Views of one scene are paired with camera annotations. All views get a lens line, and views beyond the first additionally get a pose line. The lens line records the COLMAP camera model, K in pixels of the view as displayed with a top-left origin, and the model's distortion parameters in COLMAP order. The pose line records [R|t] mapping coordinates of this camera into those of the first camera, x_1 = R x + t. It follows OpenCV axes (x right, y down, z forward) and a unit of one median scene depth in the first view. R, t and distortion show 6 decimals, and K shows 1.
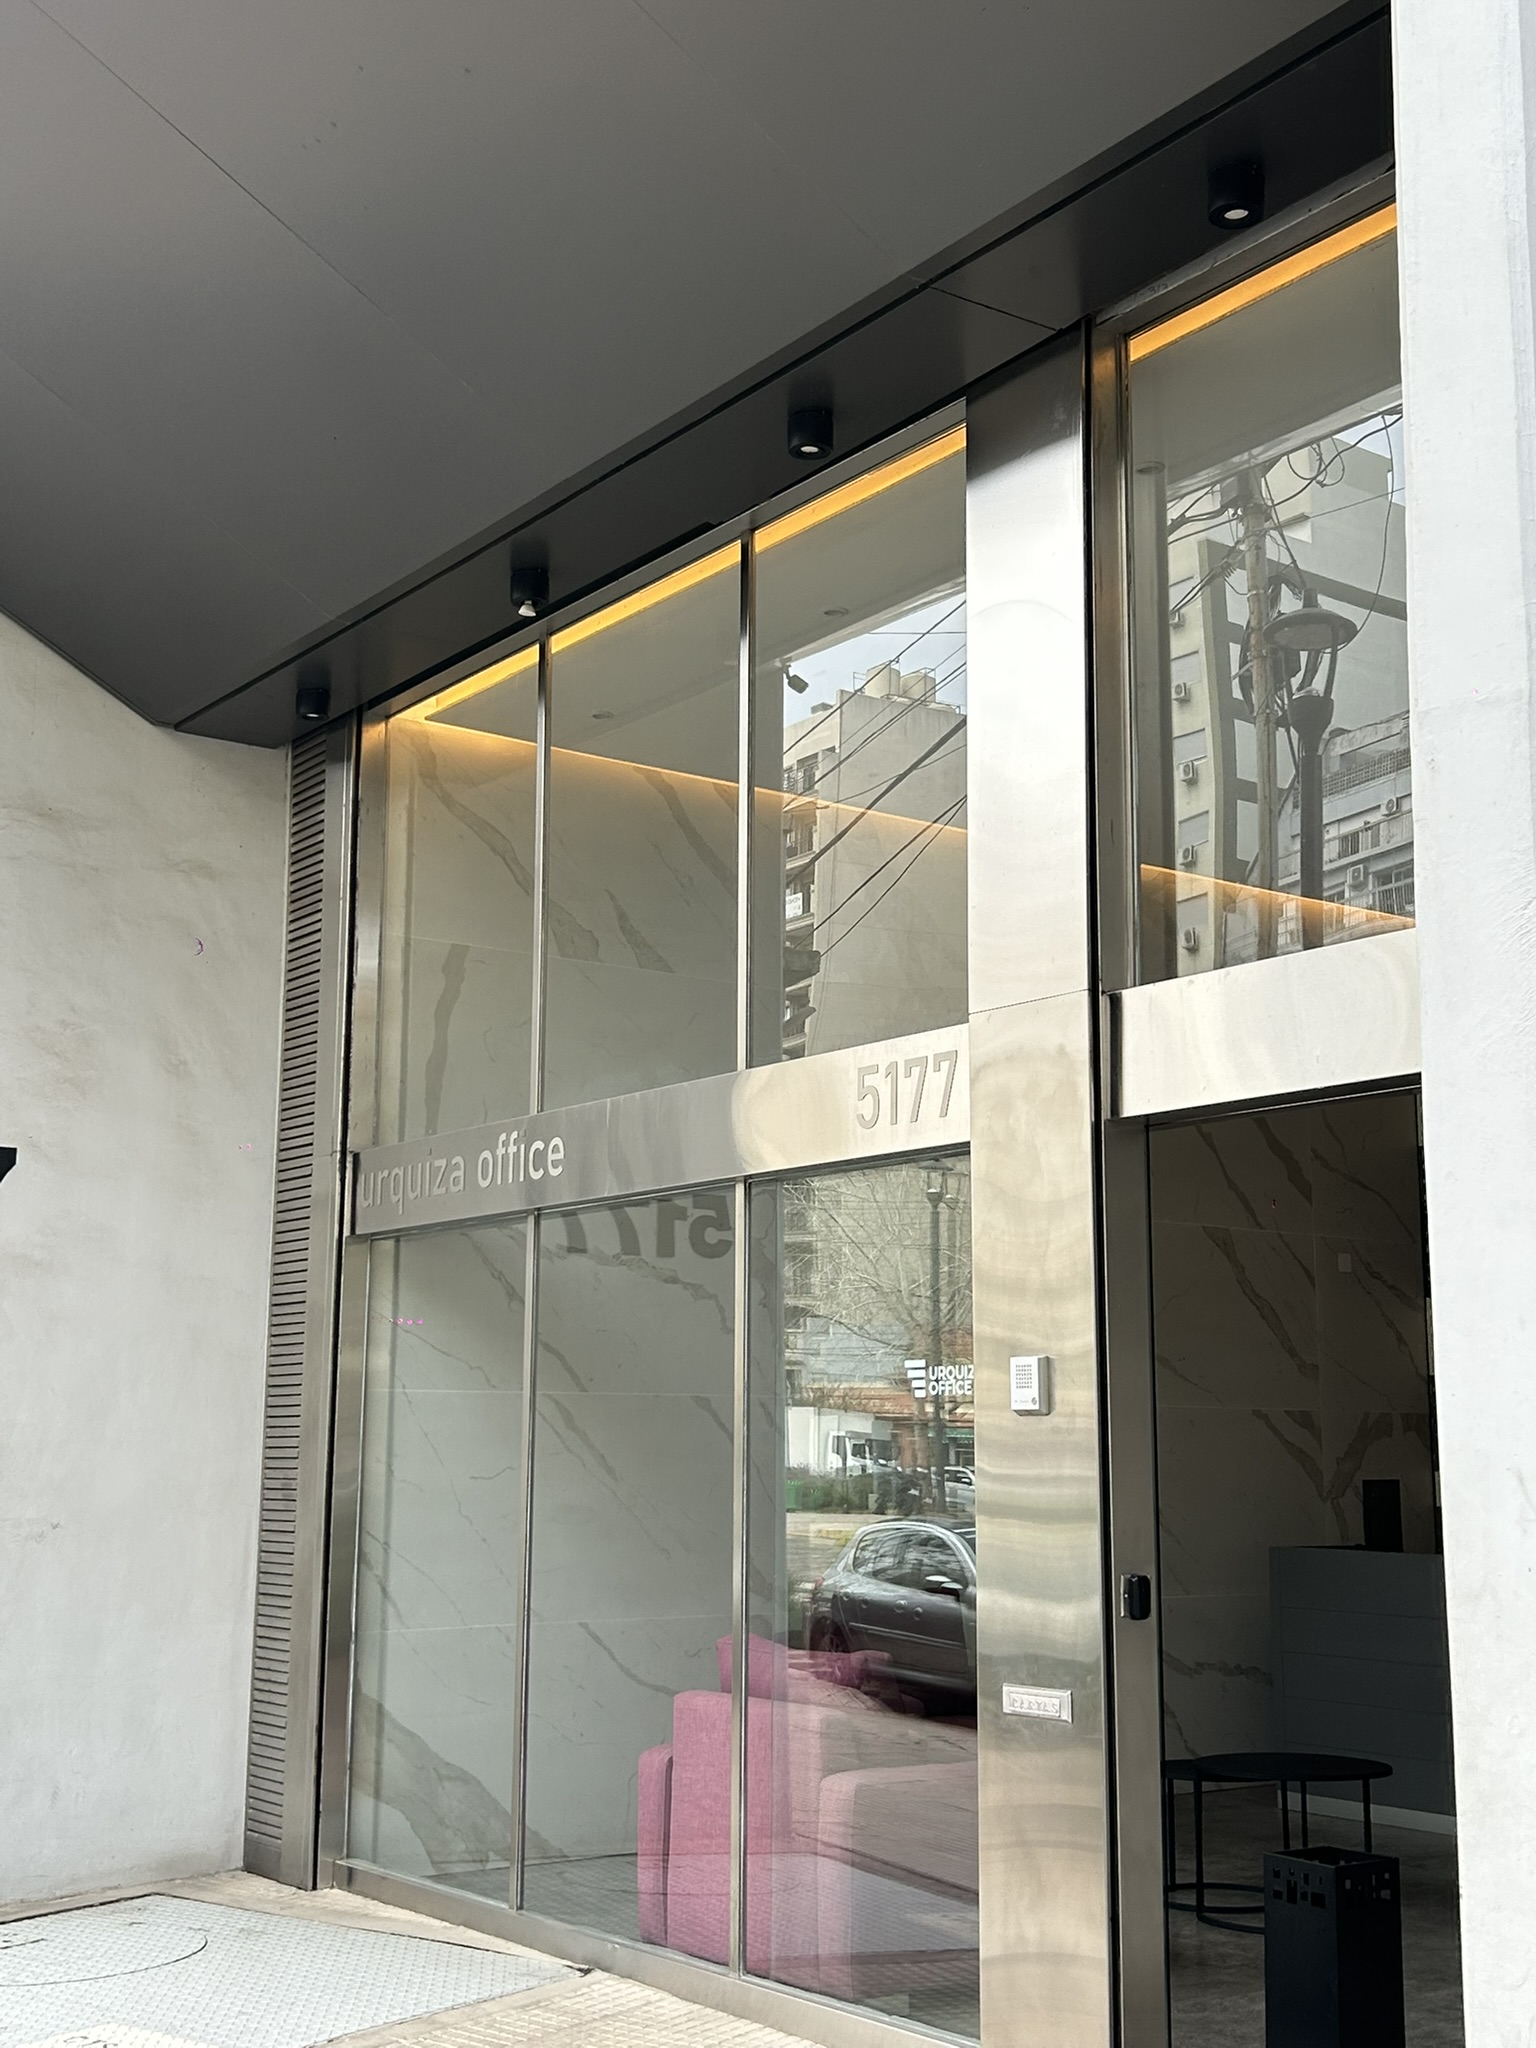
lens RADIAL K [[2414.1, 0, 768.4], [0, 2414.1, 1036.6], [0, 0, 1]] dist [0.208287, -0.553709]
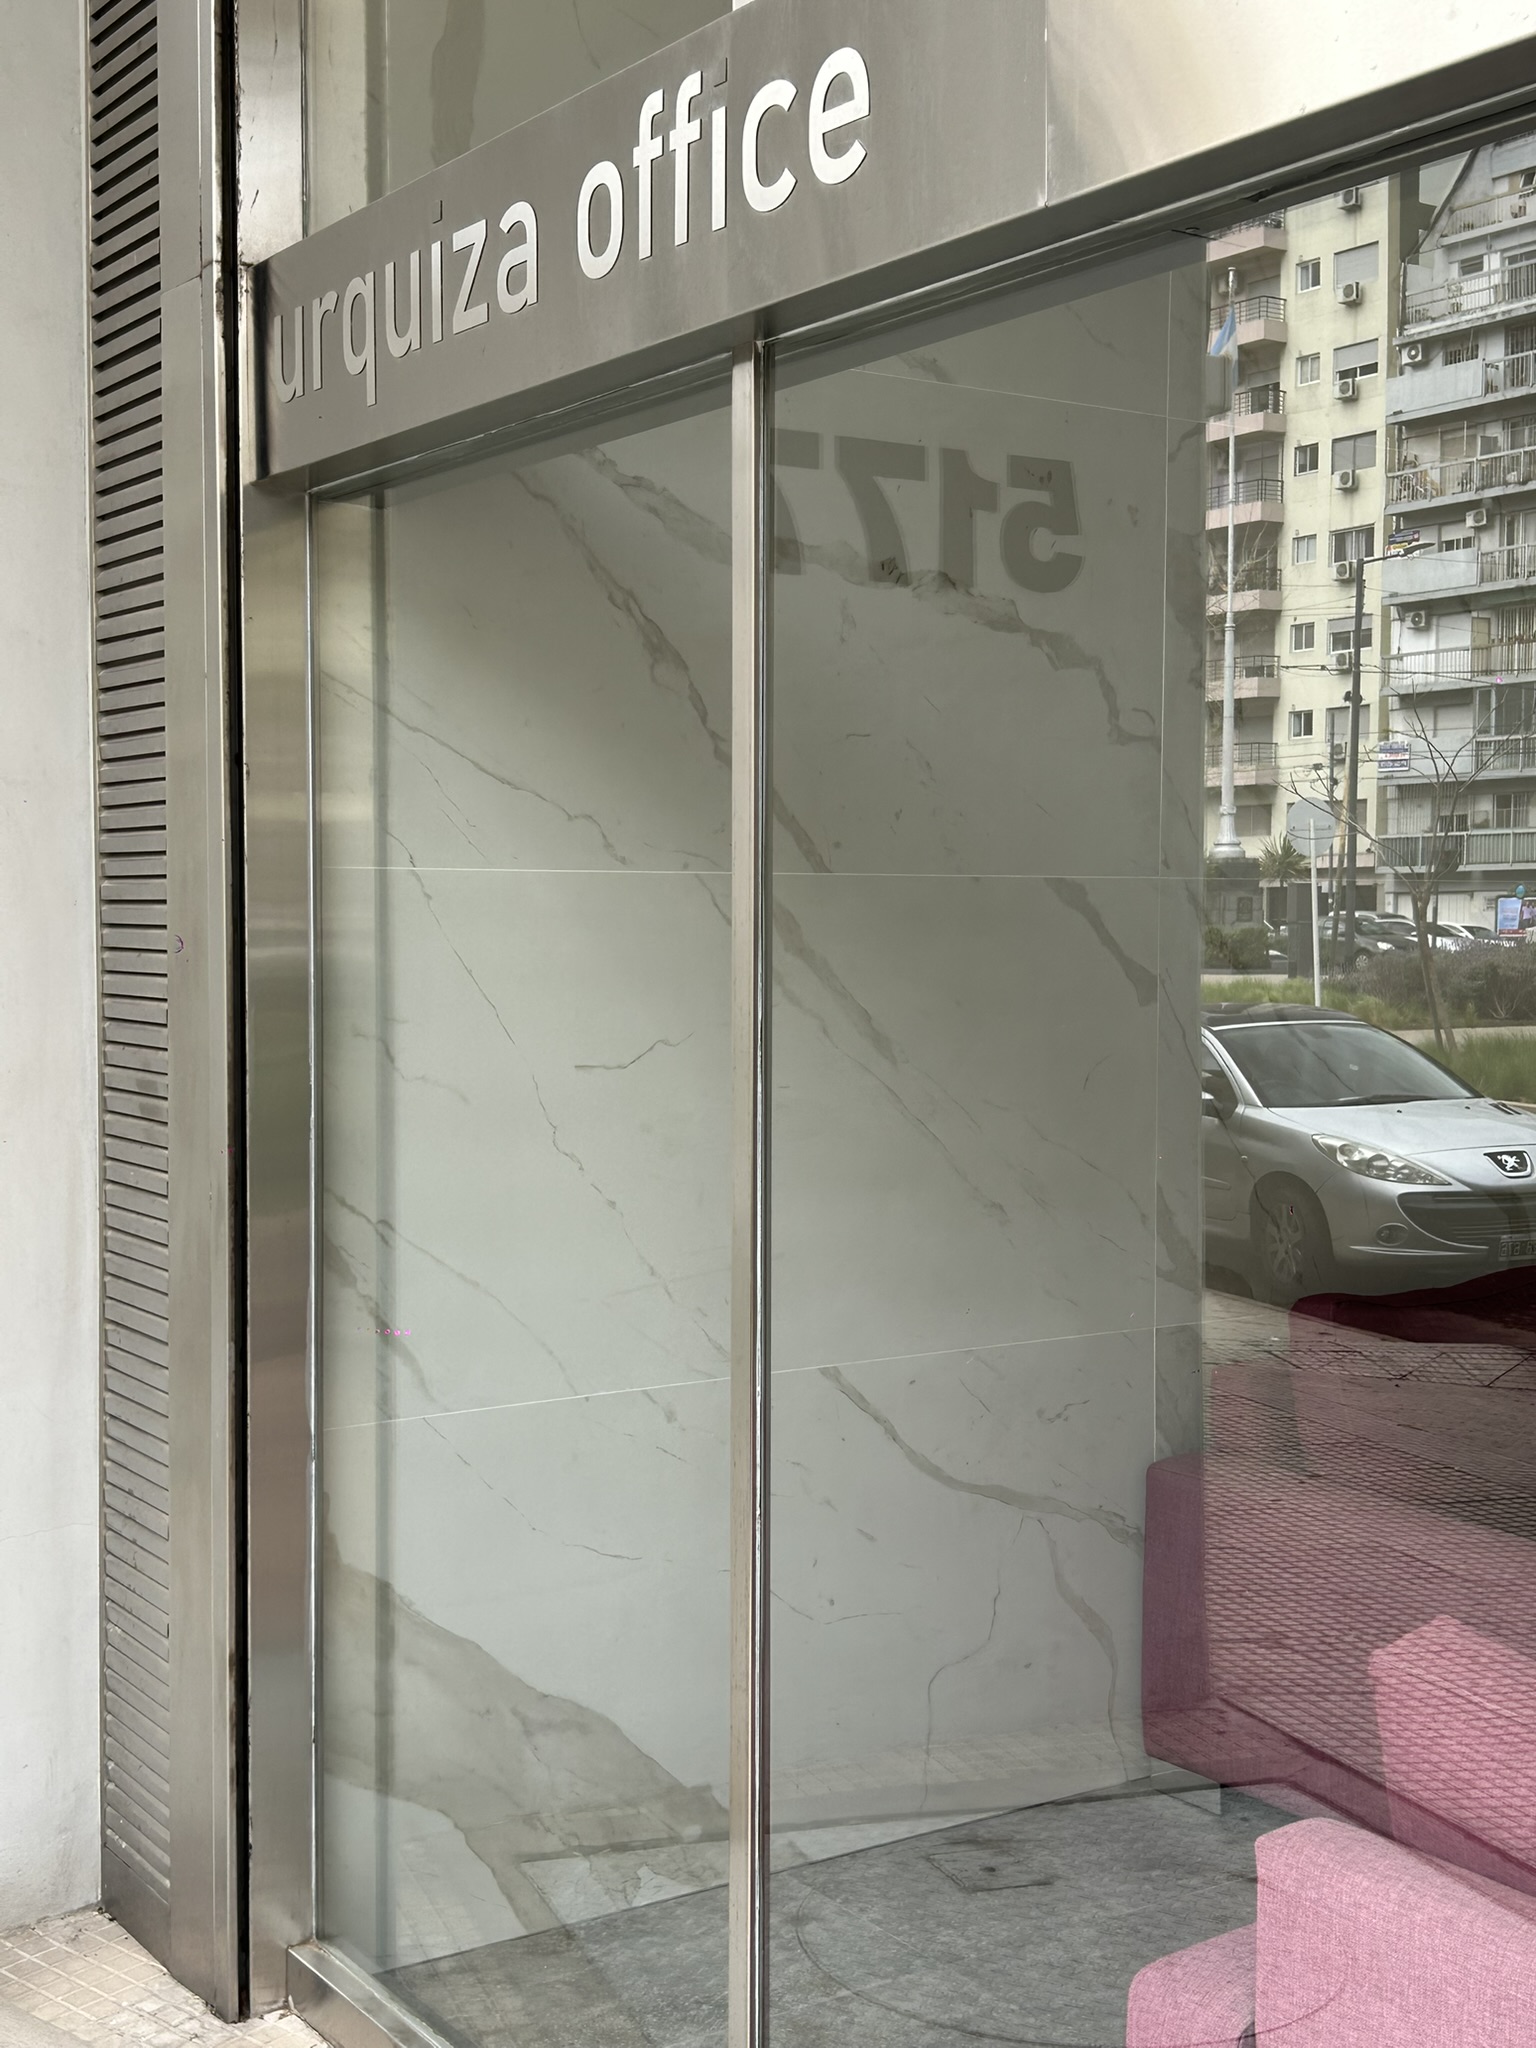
lens RADIAL K [[2477.3, 0, 768.0], [0, 2477.3, 1024.0], [0, 0, 1]] dist [0.219694, -0.649513]
pose [[0.999470, 0.000208, -0.032545, -0.075964], [0.006761, 0.976840, 0.213863, 0.081673], [0.031836, -0.213969, 0.976321, 0.587612]]
